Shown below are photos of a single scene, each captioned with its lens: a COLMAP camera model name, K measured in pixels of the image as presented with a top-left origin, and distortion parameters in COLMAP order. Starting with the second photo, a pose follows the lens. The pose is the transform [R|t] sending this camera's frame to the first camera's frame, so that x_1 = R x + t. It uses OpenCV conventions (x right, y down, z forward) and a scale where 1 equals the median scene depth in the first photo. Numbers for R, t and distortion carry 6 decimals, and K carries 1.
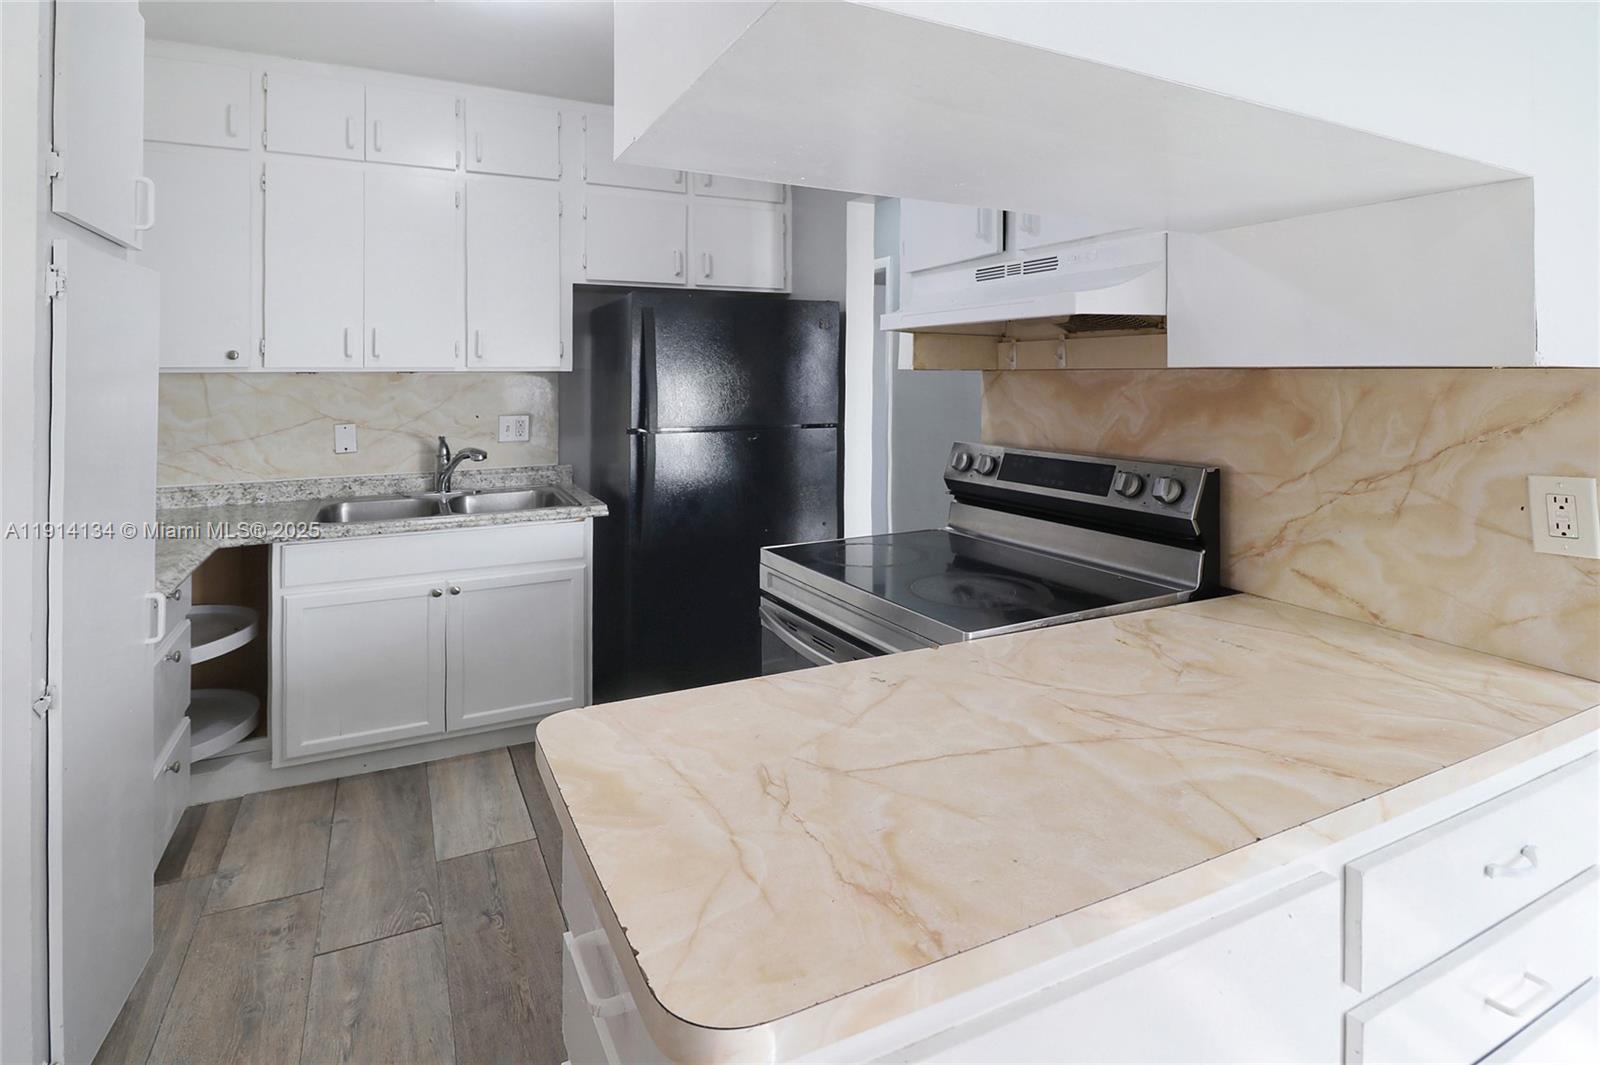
lens RADIAL K [[864.0, 0, 829.0], [0, 864.0, 387.2], [0, 0, 1]] dist [0.005360, 0.000422]
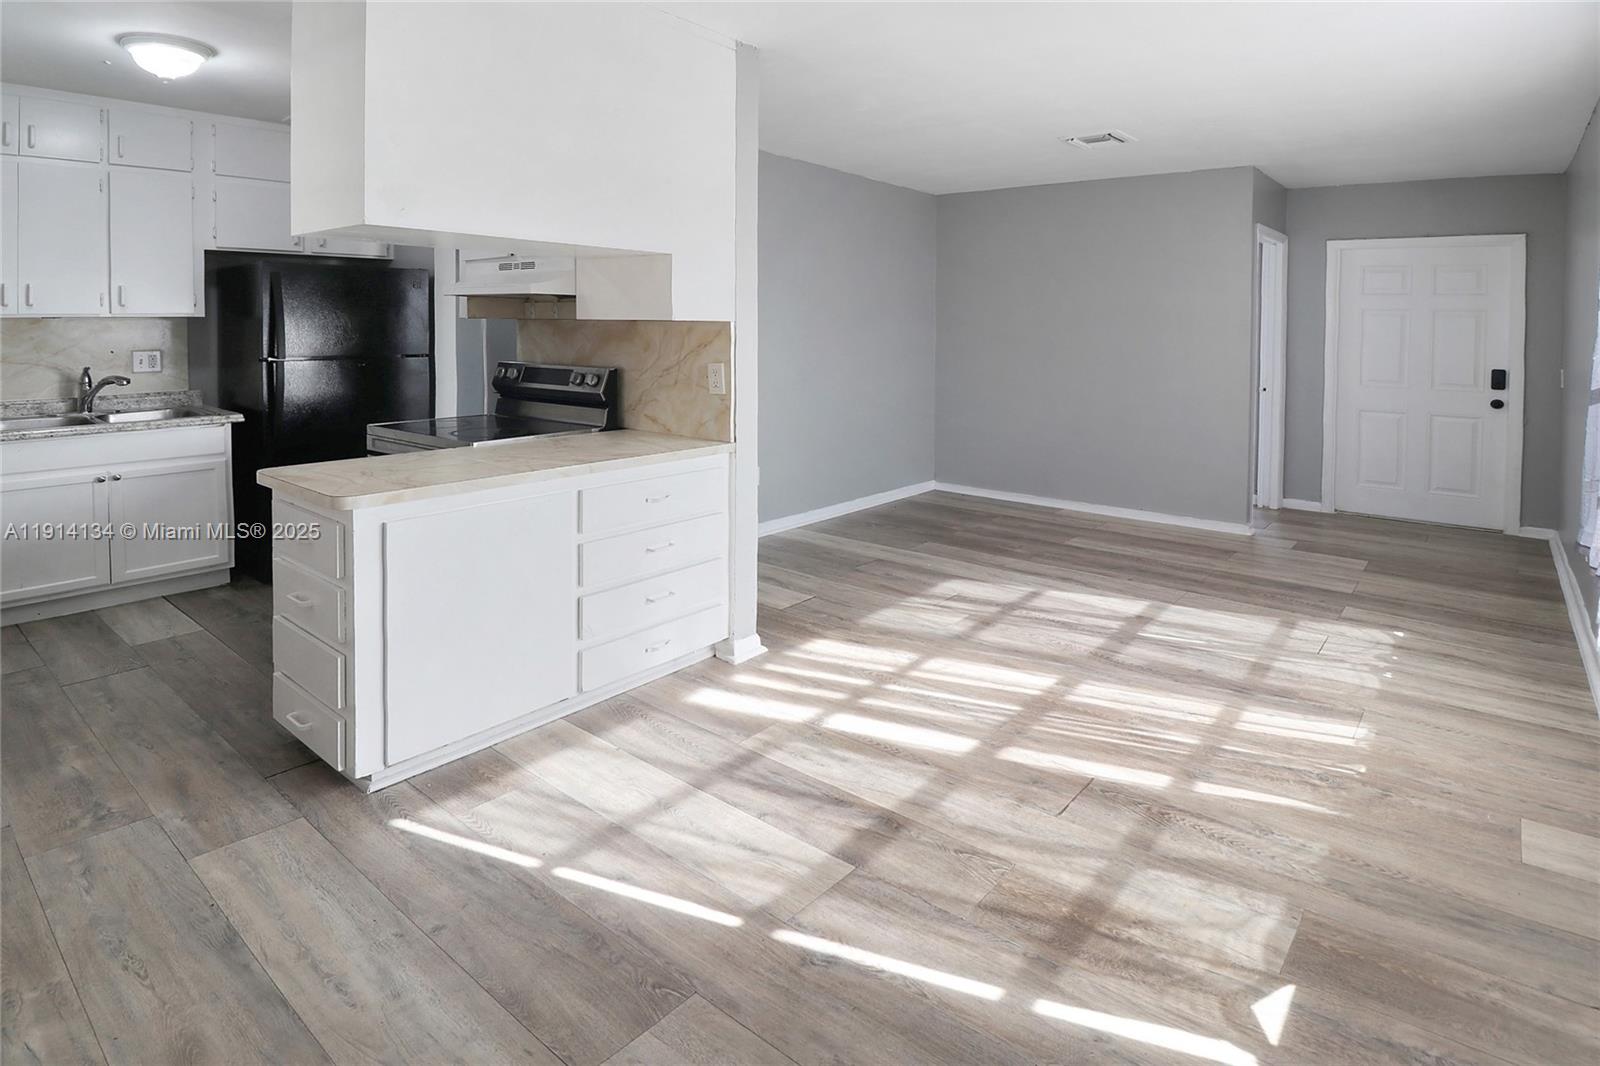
lens RADIAL K [[842.7, 0, 860.1], [0, 842.7, 353.6], [0, 0, 1]] dist [-0.023208, 0.000208]
pose [[0.904952, -0.013168, 0.425310, 0.093641], [-0.000313, 0.999500, 0.031612, -0.003894], [-0.425514, -0.028740, 0.904495, -0.798253]]
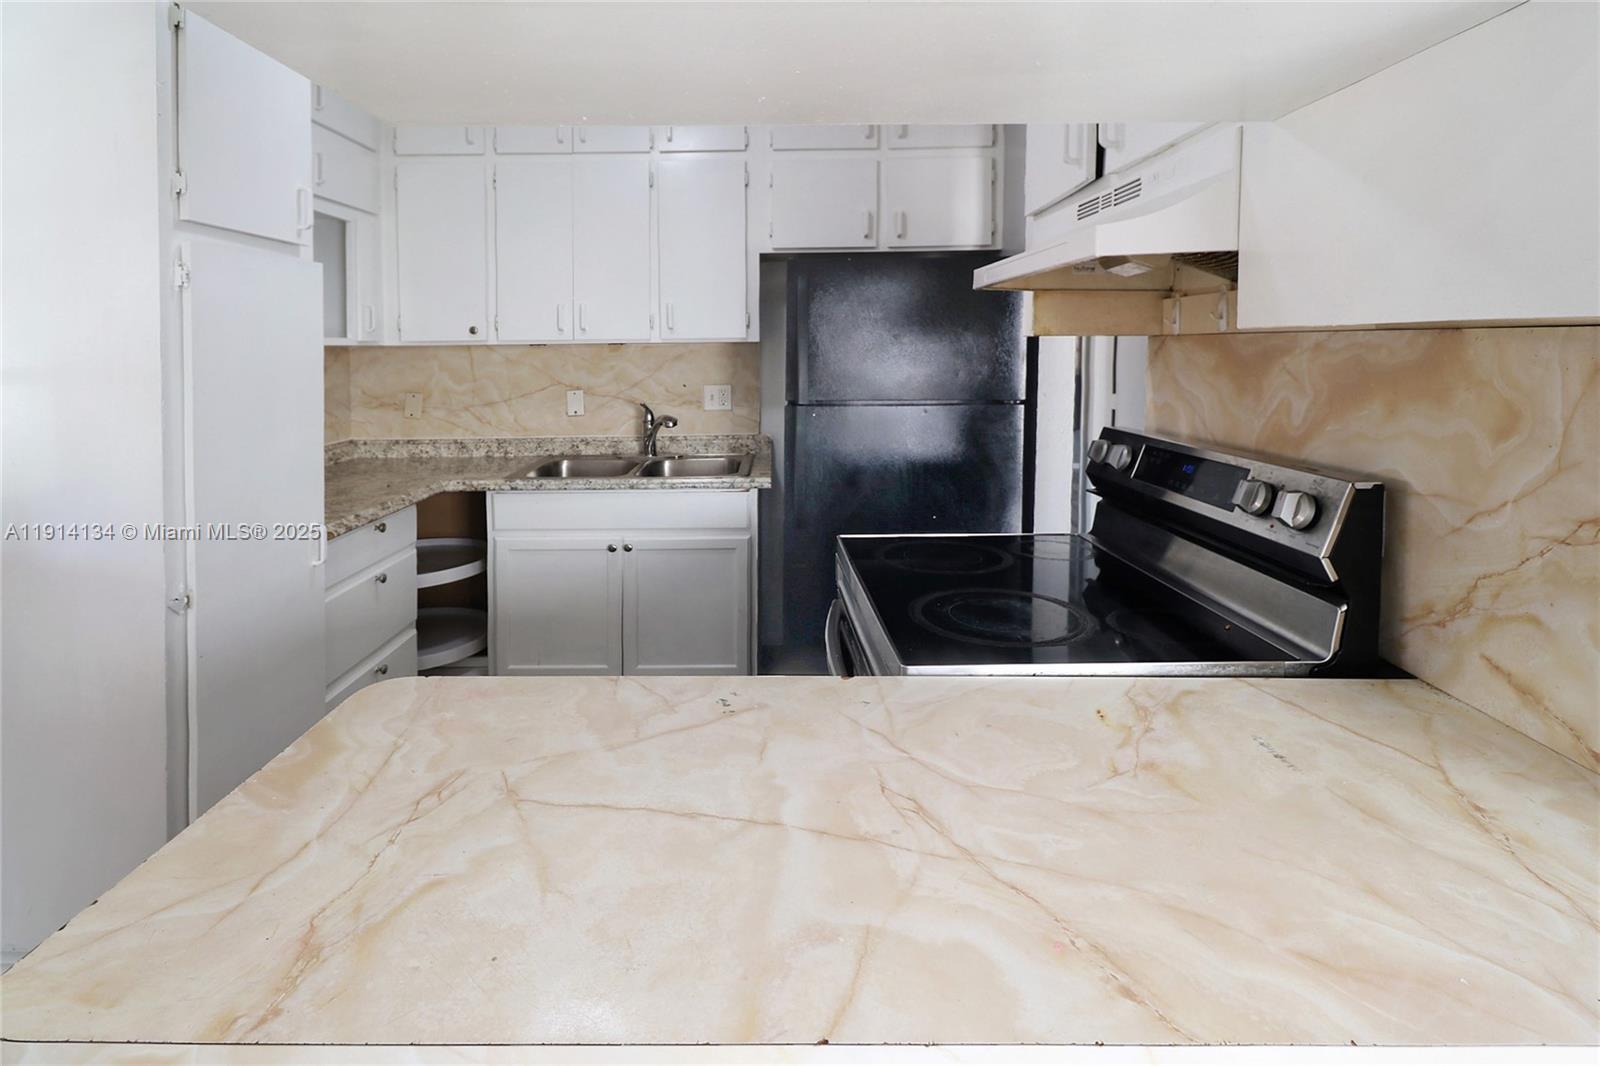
lens RADIAL K [[889.6, 0, 756.9], [0, 889.6, 379.7], [0, 0, 1]] dist [0.045931, -0.029220]
pose [[0.877370, 0.012487, -0.479653, 0.273010], [0.000242, 0.999650, 0.026467, -0.001904], [0.479815, -0.023337, 0.877059, 0.134524]]
